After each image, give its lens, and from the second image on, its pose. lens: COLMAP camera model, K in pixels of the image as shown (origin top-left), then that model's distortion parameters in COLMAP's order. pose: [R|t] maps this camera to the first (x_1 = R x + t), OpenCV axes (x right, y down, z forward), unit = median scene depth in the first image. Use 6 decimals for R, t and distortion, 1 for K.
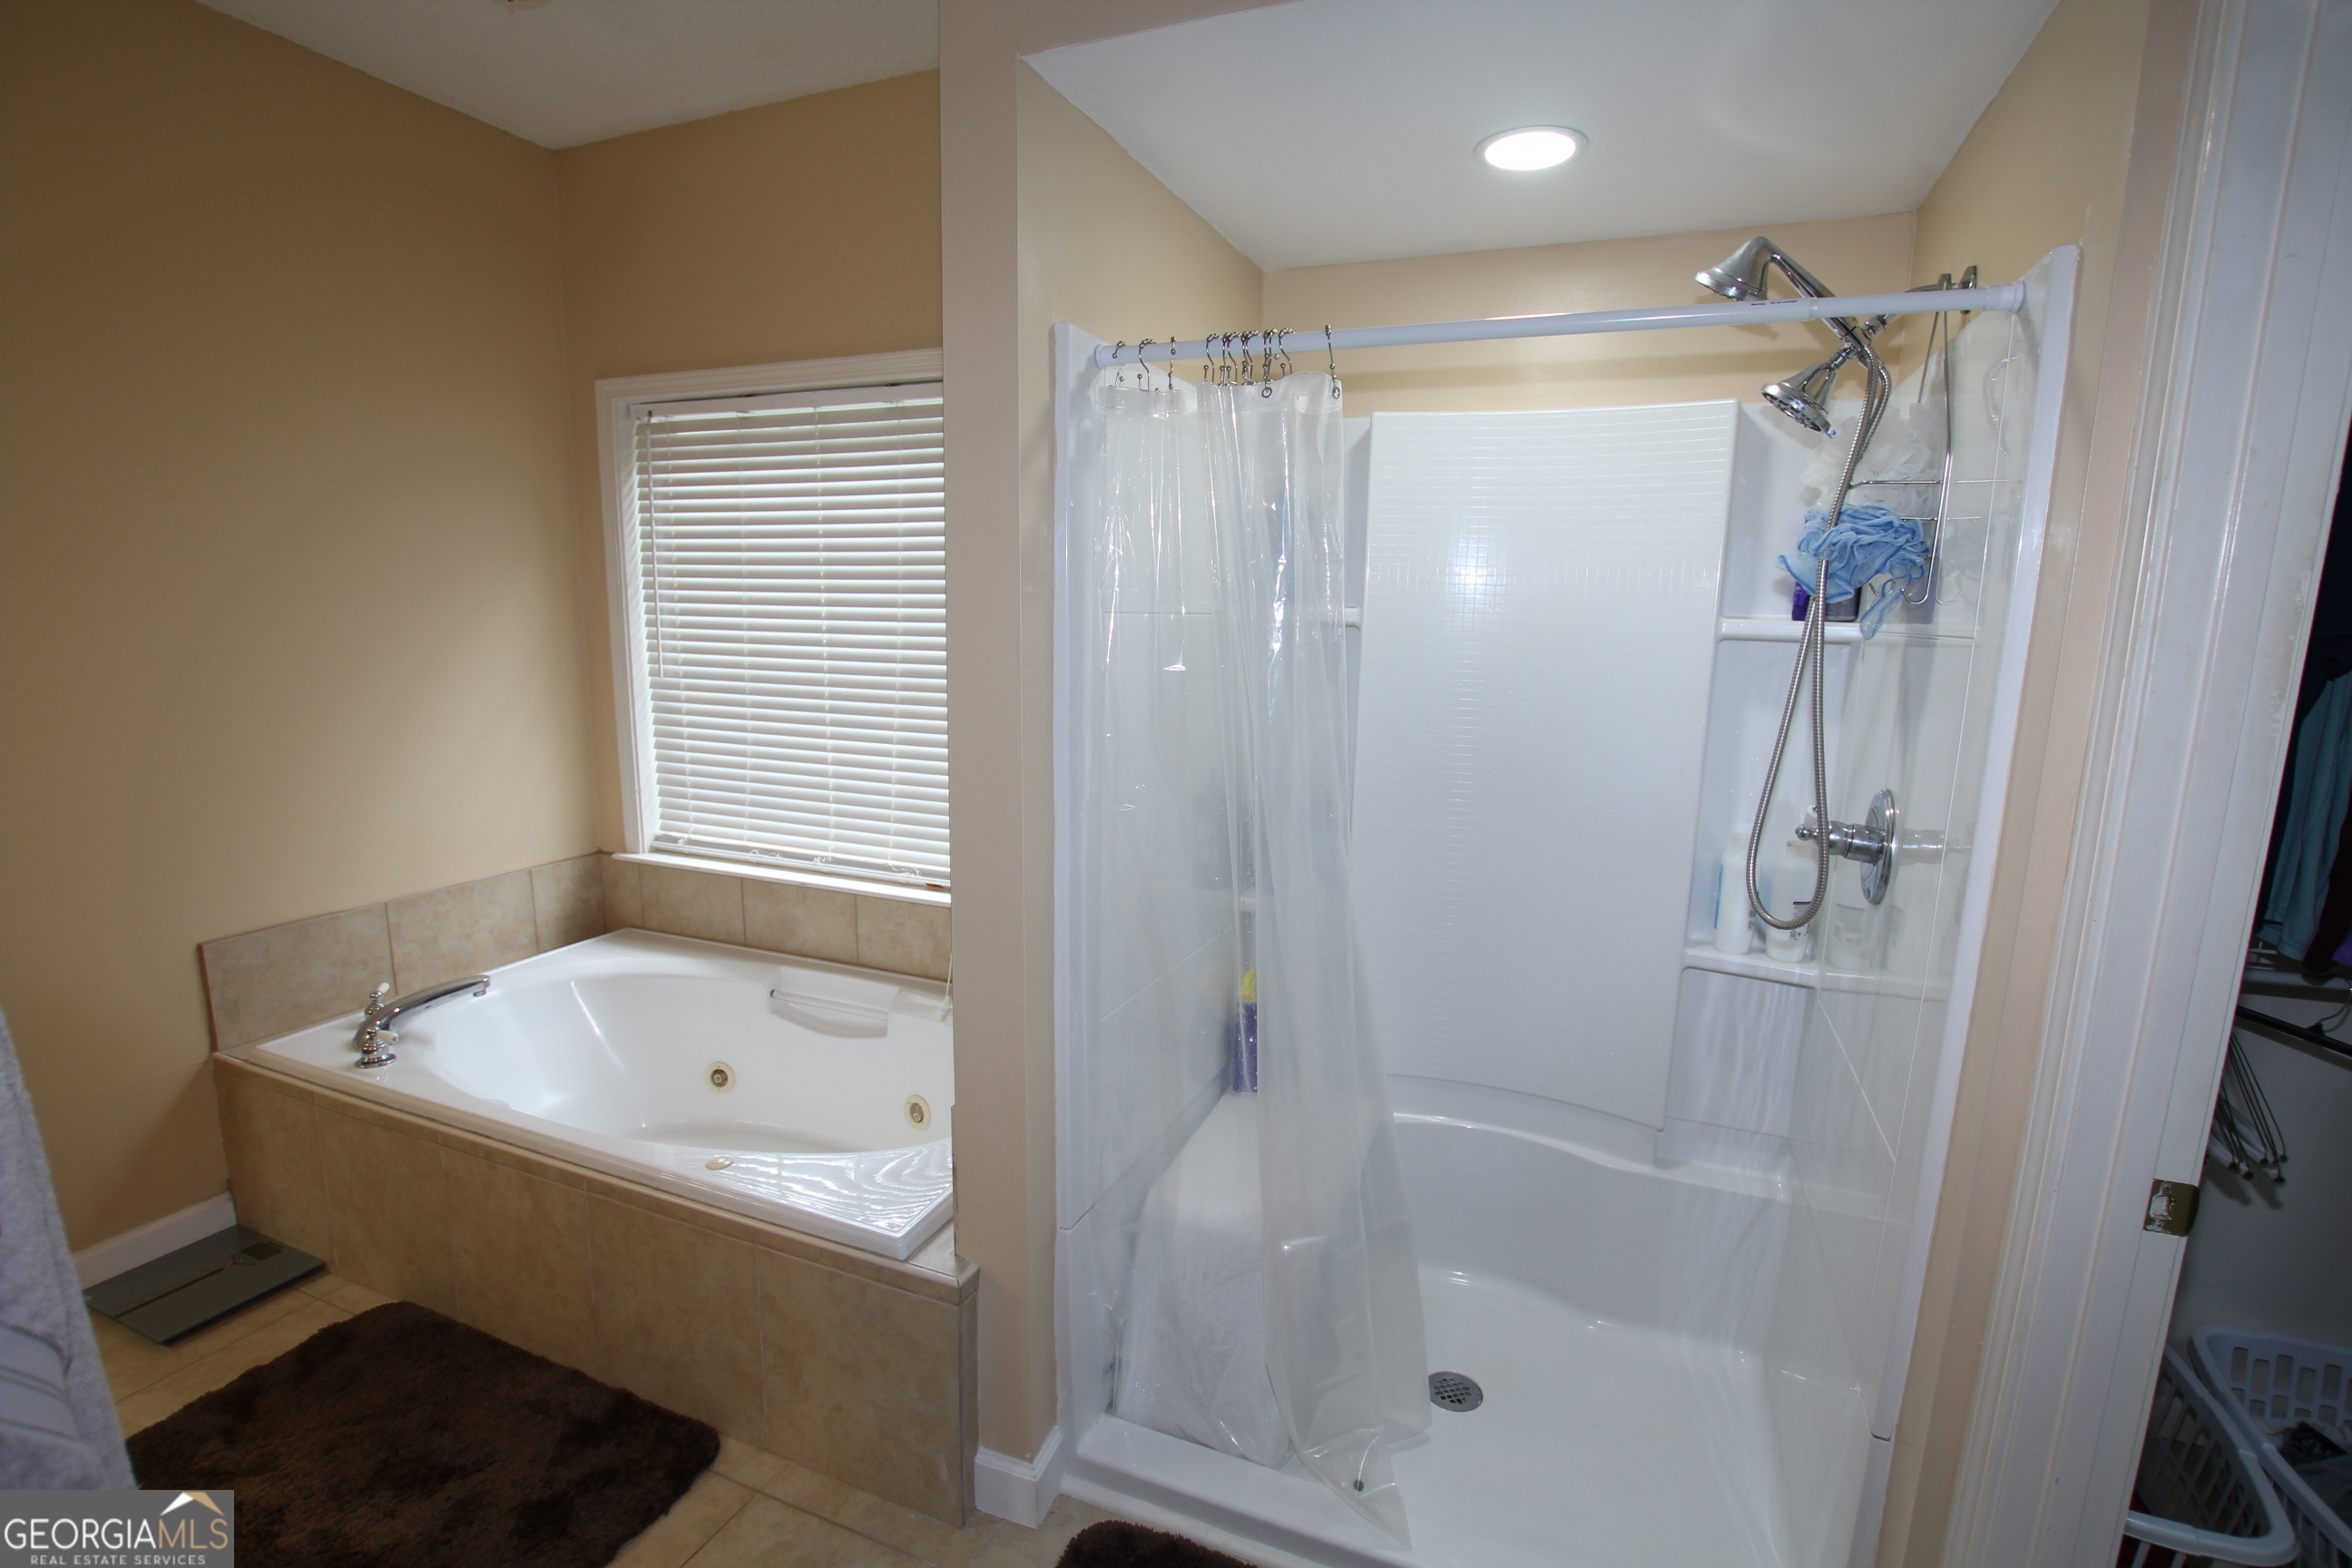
lens RADIAL K [[1088.8, 0, 1177.2], [0, 1088.8, 795.3], [0, 0, 1]] dist [-0.030091, 0.001997]
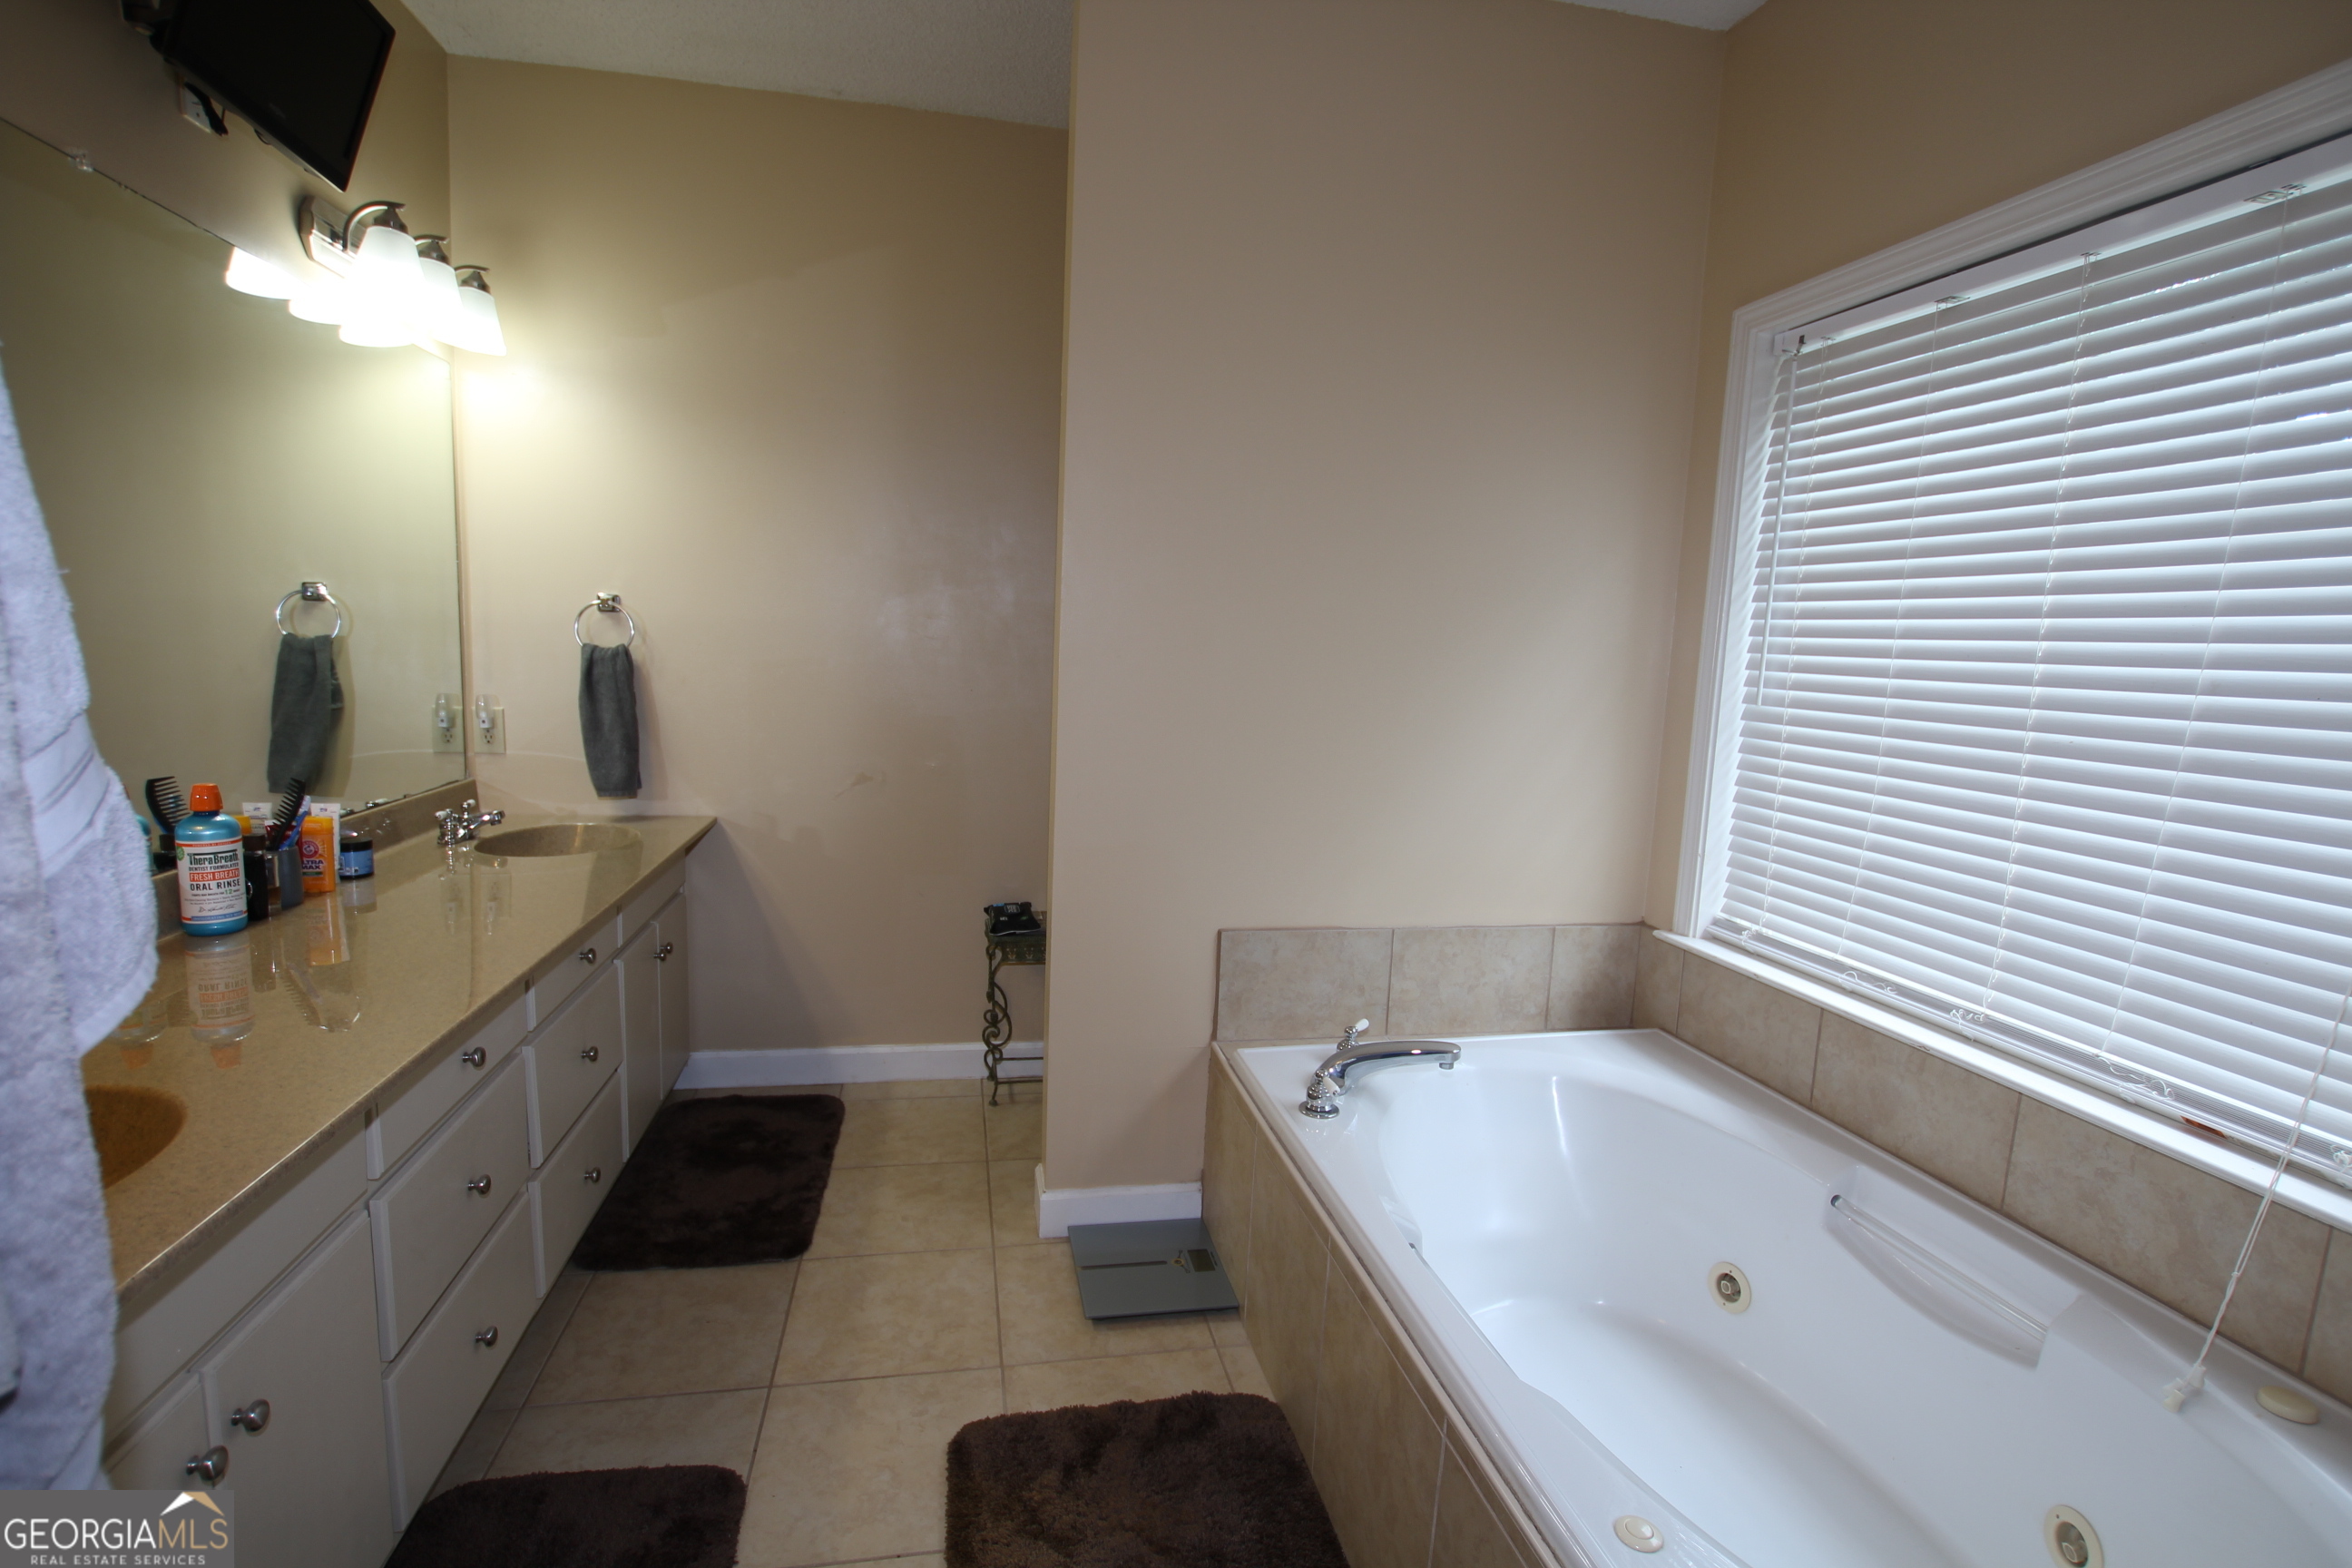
lens RADIAL K [[1088.8, 0, 1177.2], [0, 1088.8, 795.3], [0, 0, 1]] dist [-0.030091, 0.001997]
pose [[0.561115, 0.117460, -0.819361, -0.103087], [-0.171917, 0.984832, 0.023449, 0.000407], [0.809688, 0.127705, 0.572798, 0.297199]]
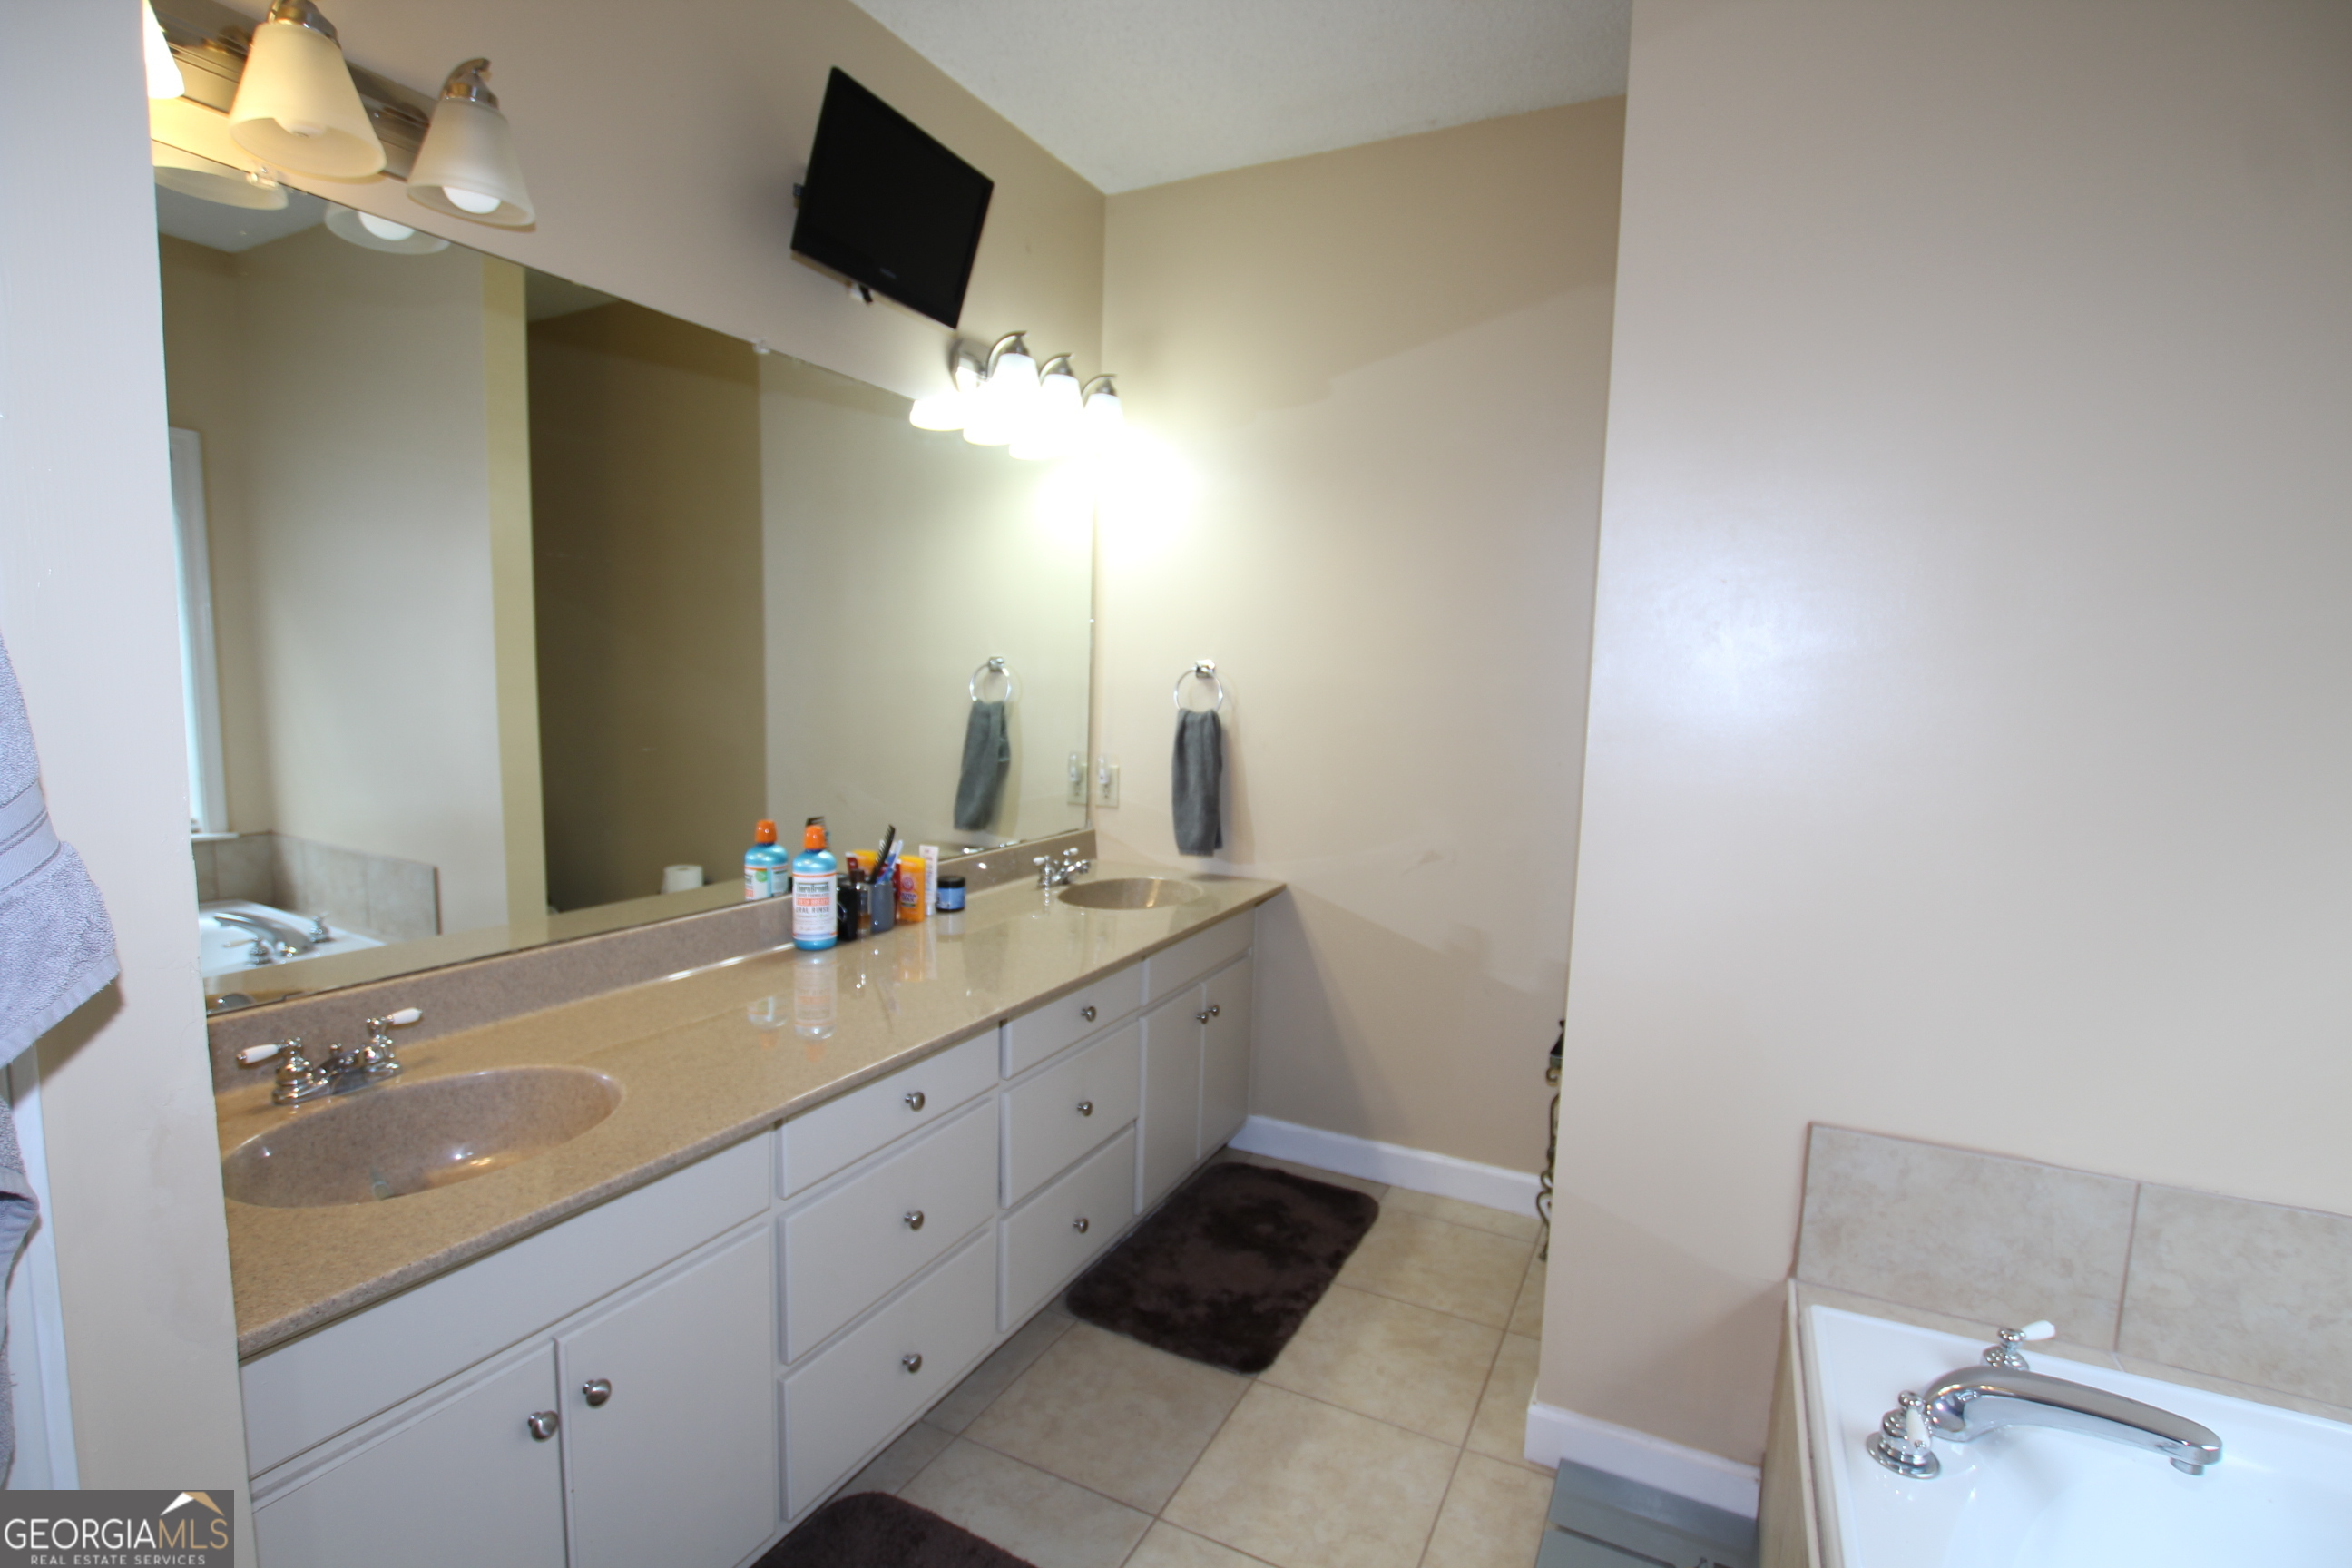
lens RADIAL K [[1088.8, 0, 1177.2], [0, 1088.8, 795.3], [0, 0, 1]] dist [-0.030091, 0.001997]
pose [[-0.078189, 0.090120, -0.992857, -0.172119], [-0.198568, 0.974543, 0.104095, -0.046016], [0.976963, 0.205289, -0.058304, 0.475465]]
